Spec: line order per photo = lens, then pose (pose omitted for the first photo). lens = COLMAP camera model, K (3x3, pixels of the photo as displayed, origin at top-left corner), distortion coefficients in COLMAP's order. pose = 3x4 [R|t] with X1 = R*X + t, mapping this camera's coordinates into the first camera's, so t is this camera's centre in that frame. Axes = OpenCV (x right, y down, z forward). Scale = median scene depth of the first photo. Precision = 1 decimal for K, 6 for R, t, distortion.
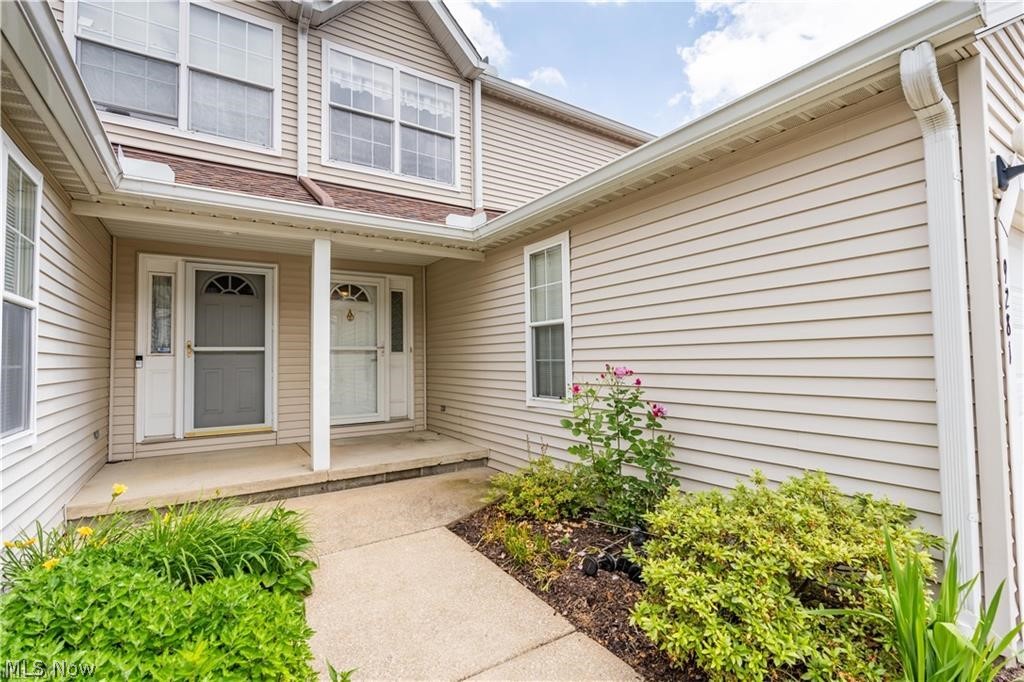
lens RADIAL K [[461.9, 0, 516.6], [0, 461.9, 342.3], [0, 0, 1]] dist [-0.017392, 0.005078]
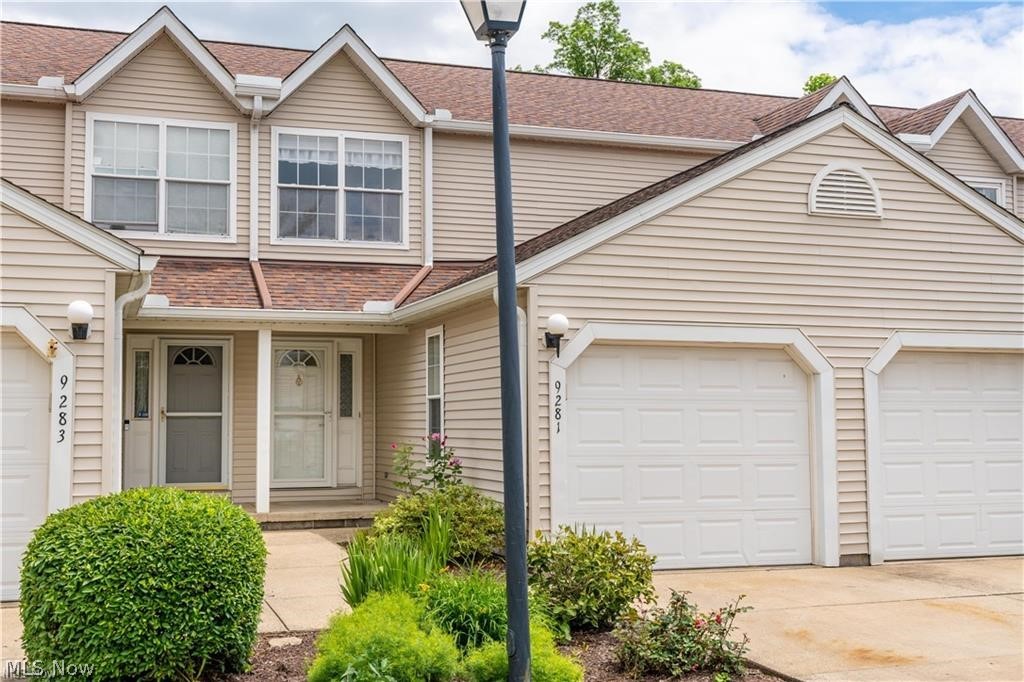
lens RADIAL K [[1202.0, 0, 510.5], [0, 1202.0, 340.5], [0, 0, 1]] dist [-0.024037, 0.000000]
pose [[0.967675, -0.006454, -0.252118, 0.823812], [-0.000603, 0.999610, -0.027902, -0.080101], [0.252200, 0.027152, 0.967294, -1.566589]]
